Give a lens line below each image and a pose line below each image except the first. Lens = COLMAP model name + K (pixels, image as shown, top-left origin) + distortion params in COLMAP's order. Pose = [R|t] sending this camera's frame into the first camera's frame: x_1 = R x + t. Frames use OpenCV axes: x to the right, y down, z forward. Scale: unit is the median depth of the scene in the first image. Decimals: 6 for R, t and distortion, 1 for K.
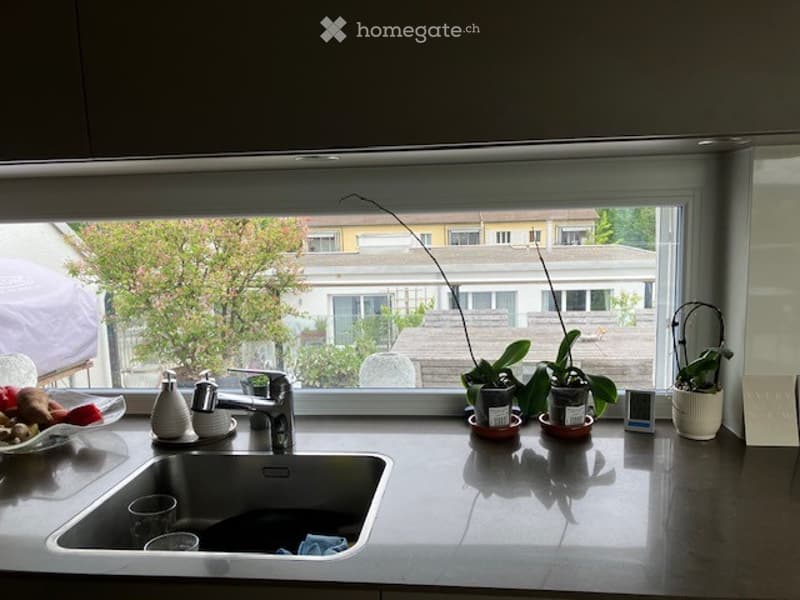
lens RADIAL K [[649.1, 0, 400.0], [0, 649.1, 300.0], [0, 0, 1]] dist [0.003777, -0.002802]
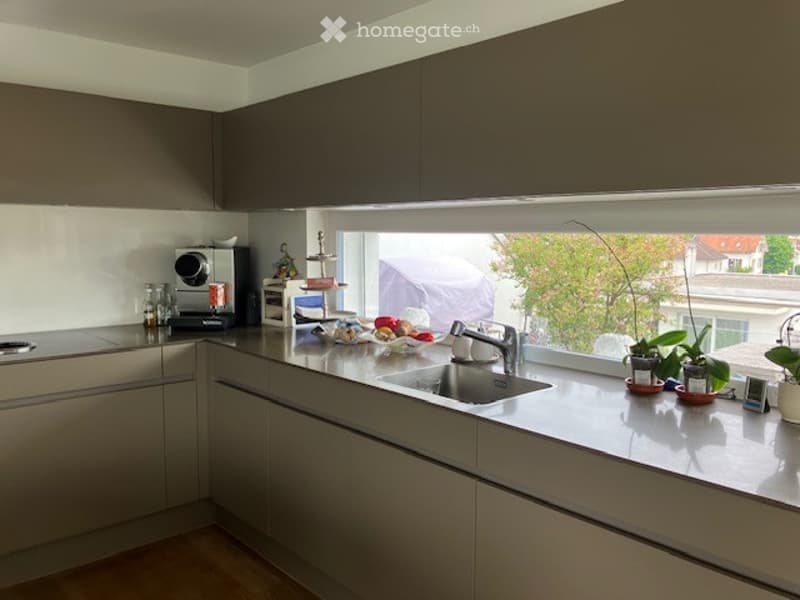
lens RADIAL K [[649.1, 0, 400.0], [0, 649.1, 300.0], [0, 0, 1]] dist [0.003777, -0.002802]
pose [[0.744819, 0.101914, -0.659438, 0.666057], [-0.115583, 0.993033, 0.022922, 0.036110], [0.657180, 0.059147, 0.751410, -0.439478]]
